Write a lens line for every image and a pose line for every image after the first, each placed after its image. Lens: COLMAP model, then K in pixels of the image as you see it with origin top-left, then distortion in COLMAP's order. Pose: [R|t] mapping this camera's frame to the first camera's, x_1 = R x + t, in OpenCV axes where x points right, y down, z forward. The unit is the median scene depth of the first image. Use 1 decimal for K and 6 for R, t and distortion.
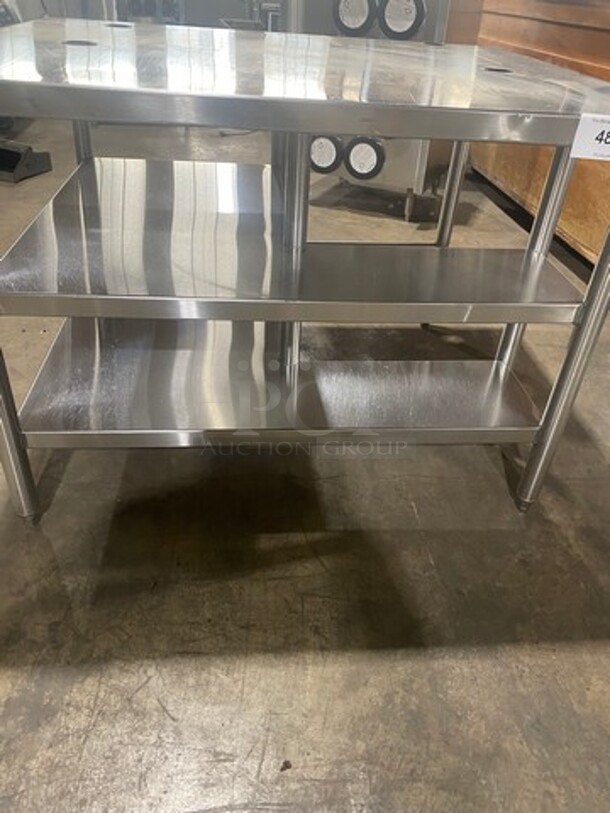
lens RADIAL K [[619.2, 0, 315.4], [0, 619.2, 402.1], [0, 0, 1]] dist [0.006300, -0.000236]
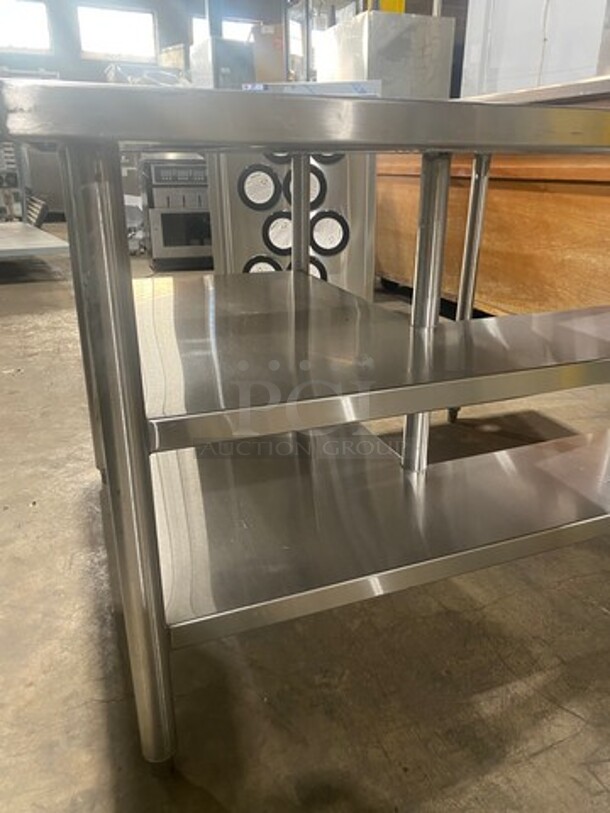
lens RADIAL K [[619.2, 0, 315.4], [0, 619.2, 402.1], [0, 0, 1]] dist [0.006300, -0.000236]
pose [[0.960353, -0.157605, 0.229962, -0.447350], [0.203020, 0.960675, -0.189439, -0.029149], [-0.191062, 0.228615, 0.954584, 0.274281]]
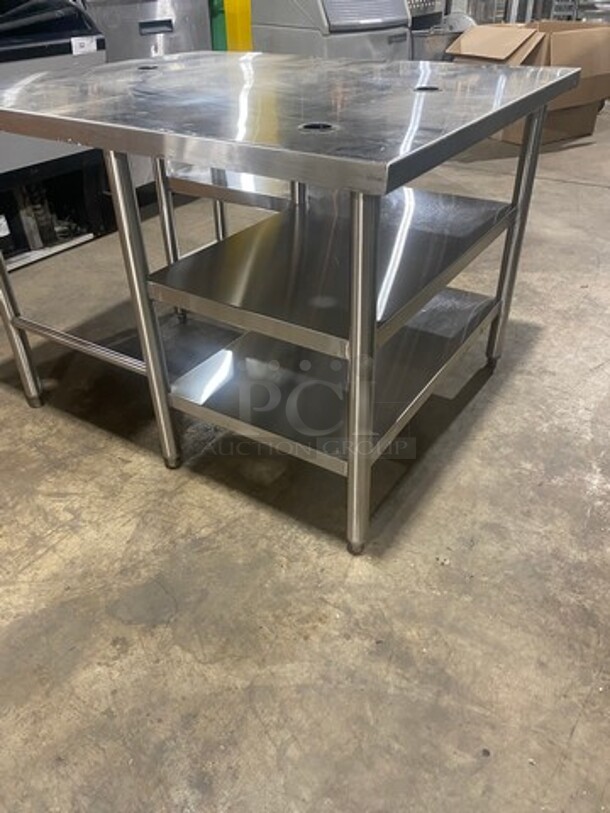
lens RADIAL K [[616.6, 0, 305.0], [0, 616.6, 406.5], [0, 0, 1]] dist [0.009977, -0.005178]
pose [[-0.779908, -0.404217, 0.477862, -0.999143], [0.321350, 0.396570, 0.859922, -1.420726], [-0.537101, 0.824221, -0.179393, 1.846780]]
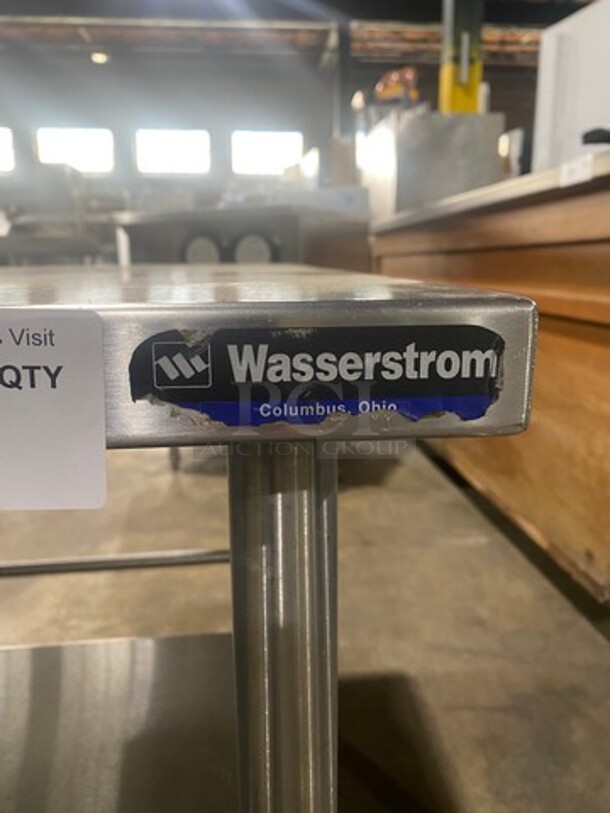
lens RADIAL K [[616.6, 0, 305.0], [0, 616.6, 406.5], [0, 0, 1]] dist [0.009977, -0.005178]
pose [[0.997083, -0.074445, -0.016810, 0.485312], [0.063326, 0.929951, -0.362189, -0.286832], [0.042596, 0.360068, 0.931953, 0.679321]]
